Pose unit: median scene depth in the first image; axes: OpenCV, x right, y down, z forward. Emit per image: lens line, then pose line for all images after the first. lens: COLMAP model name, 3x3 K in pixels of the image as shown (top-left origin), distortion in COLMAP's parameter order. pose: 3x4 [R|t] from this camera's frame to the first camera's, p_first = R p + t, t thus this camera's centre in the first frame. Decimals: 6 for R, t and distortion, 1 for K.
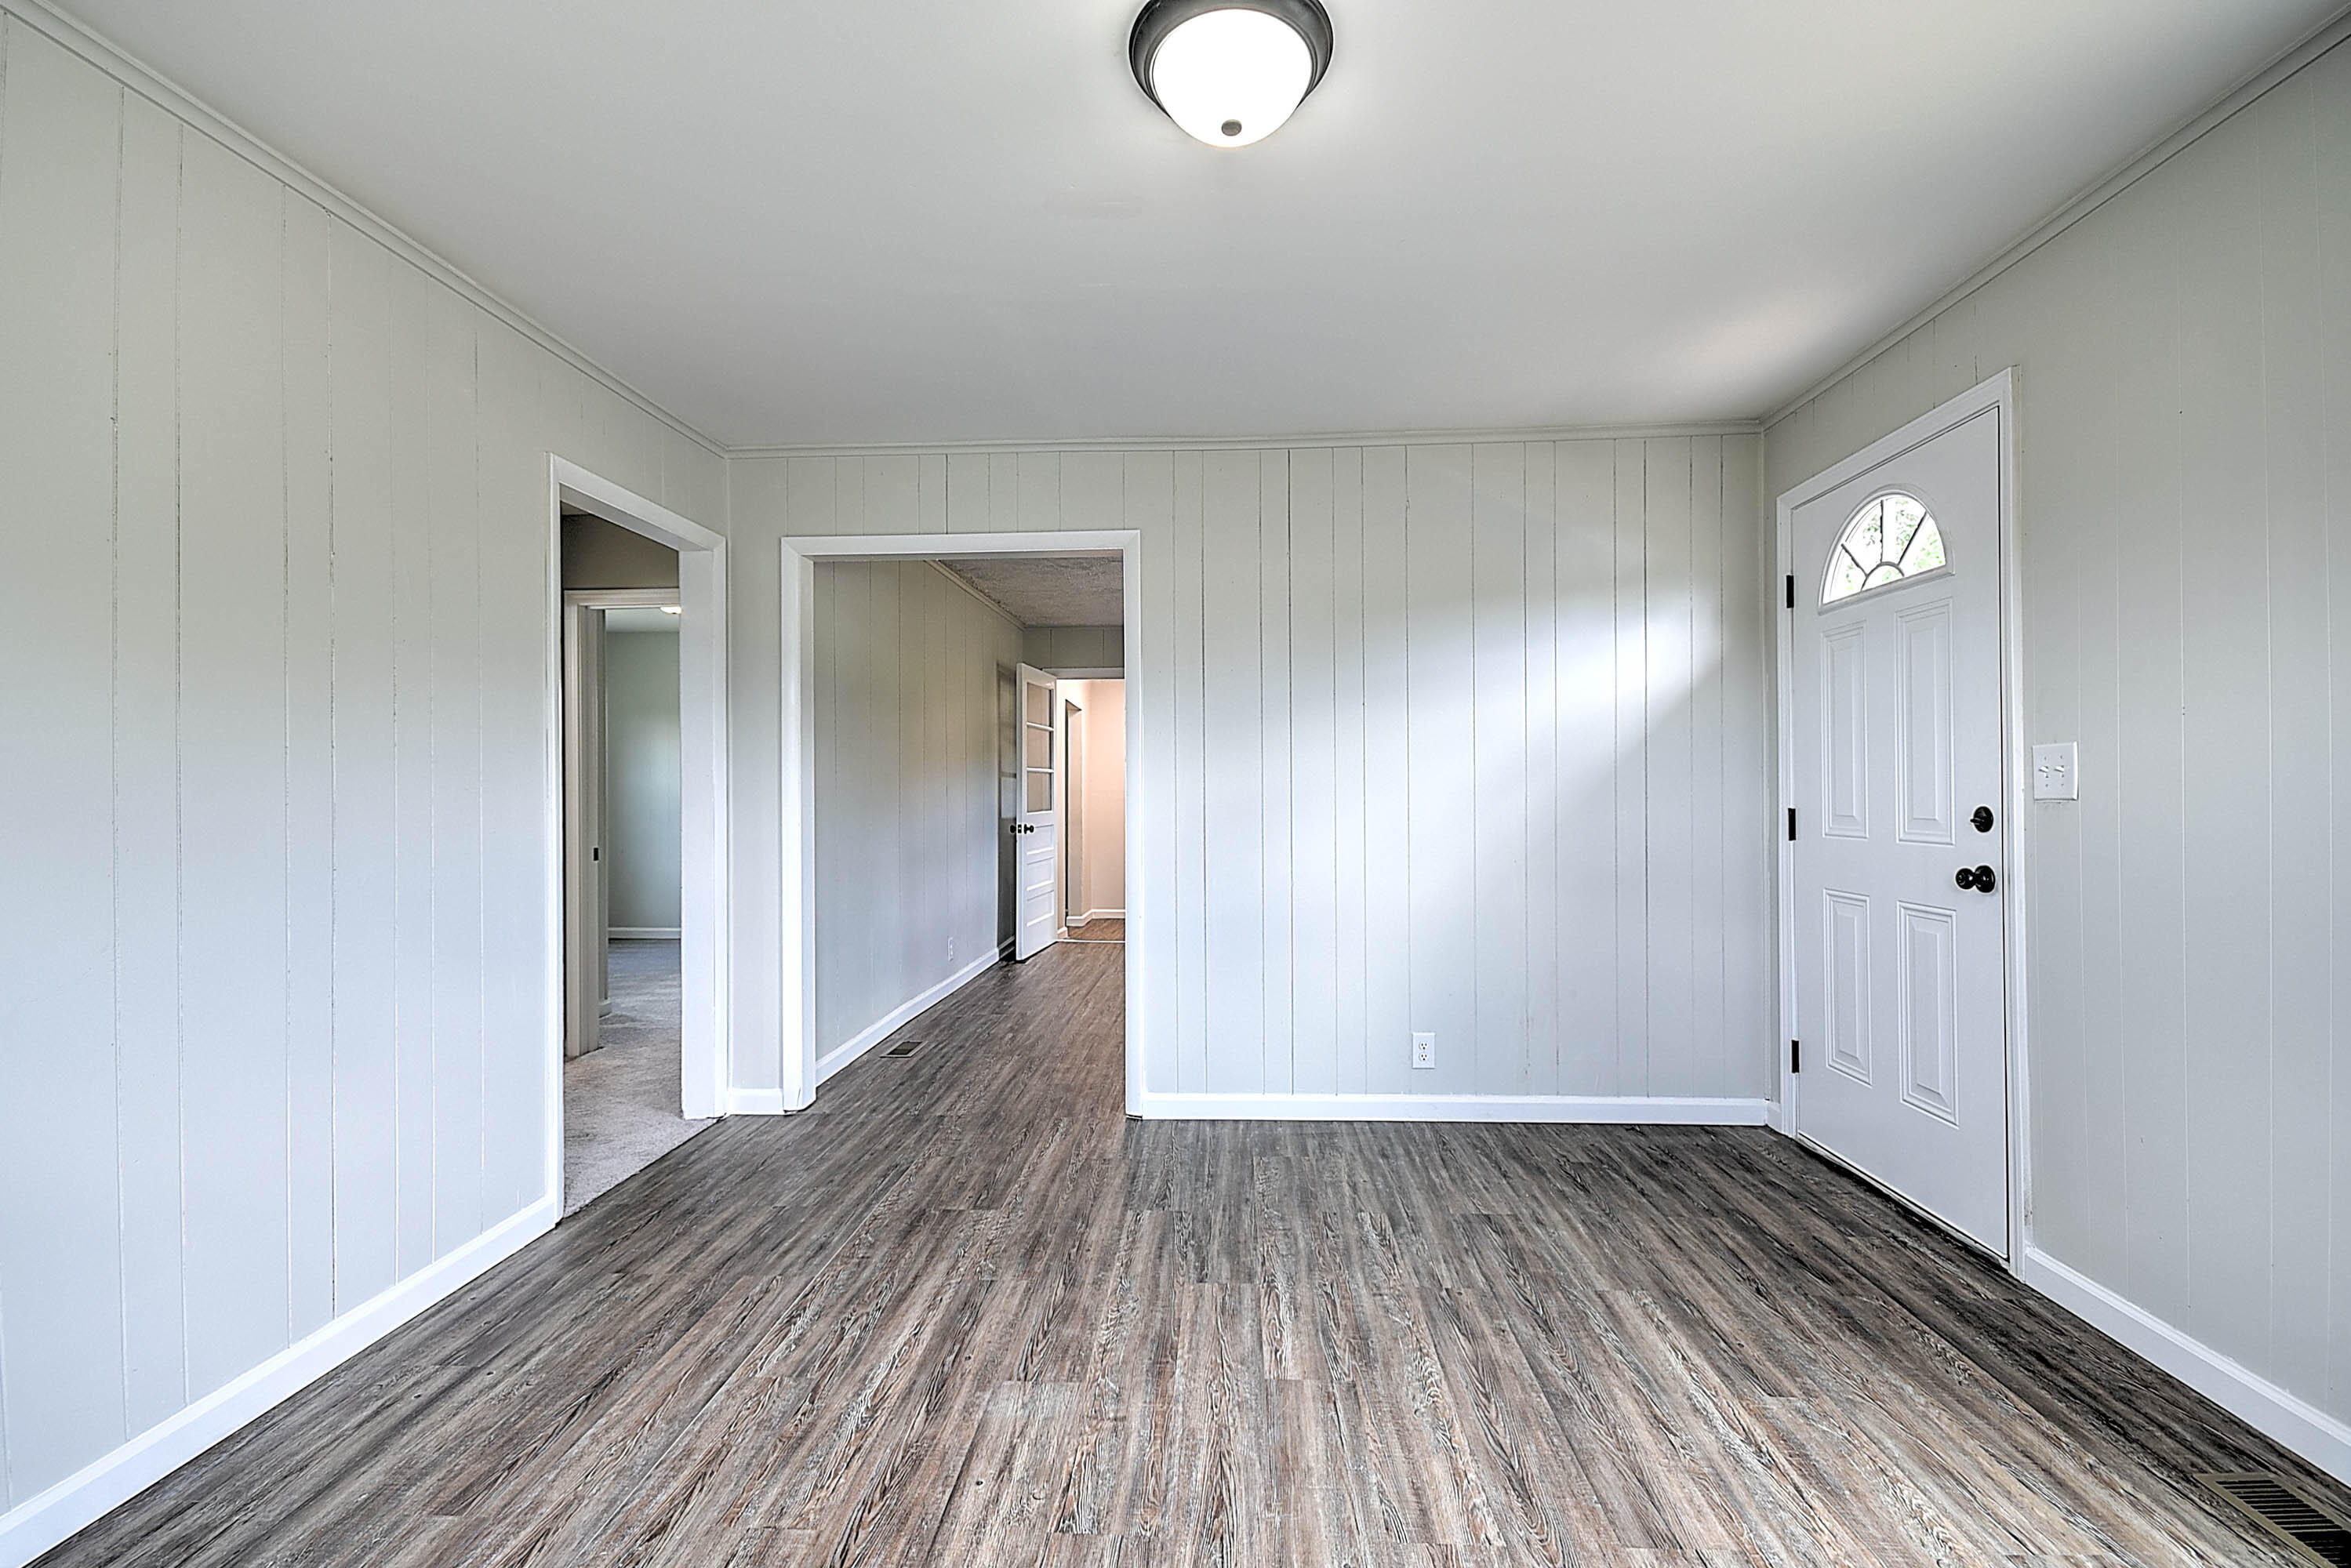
lens RADIAL K [[1016.9, 0, 1172.9], [0, 1016.9, 793.8], [0, 0, 1]] dist [0.028255, -0.018419]
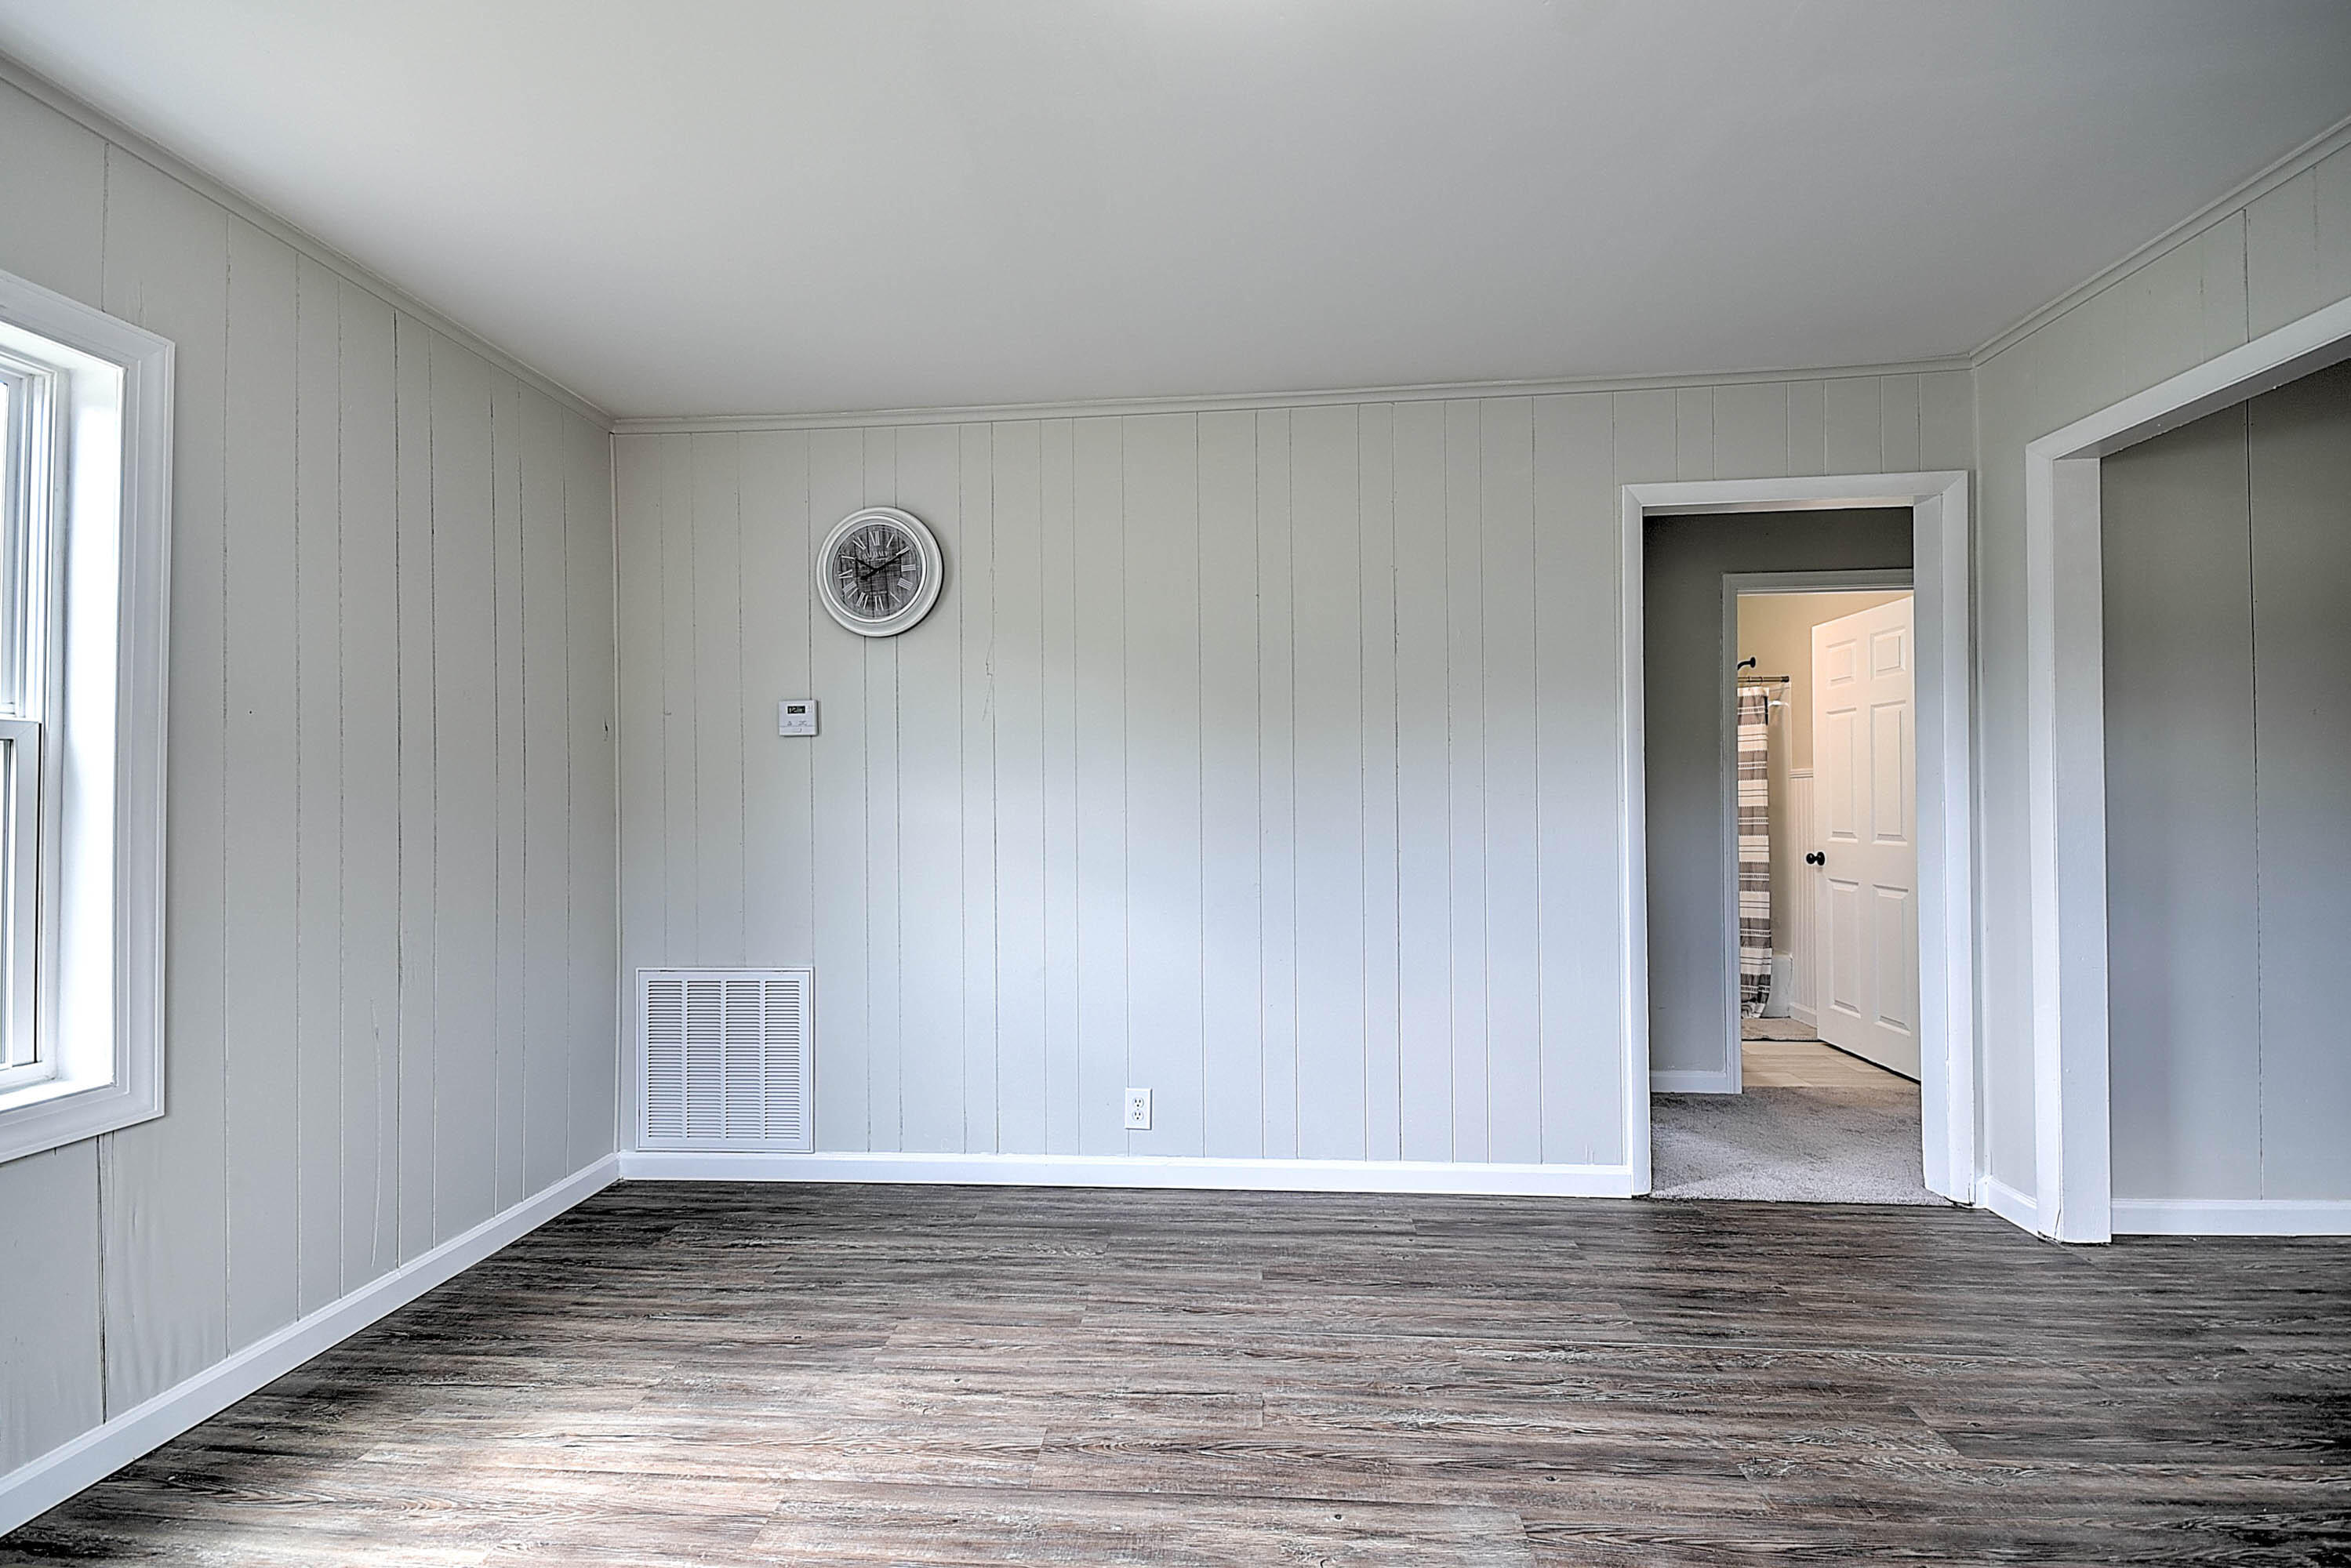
lens RADIAL K [[1016.9, 0, 1172.9], [0, 1016.9, 793.8], [0, 0, 1]] dist [0.028255, -0.018419]
pose [[-0.018251, -0.003033, -0.999829, 0.544410], [0.006783, 0.999972, -0.003158, -0.004594], [0.999810, -0.006840, -0.018230, 0.603796]]
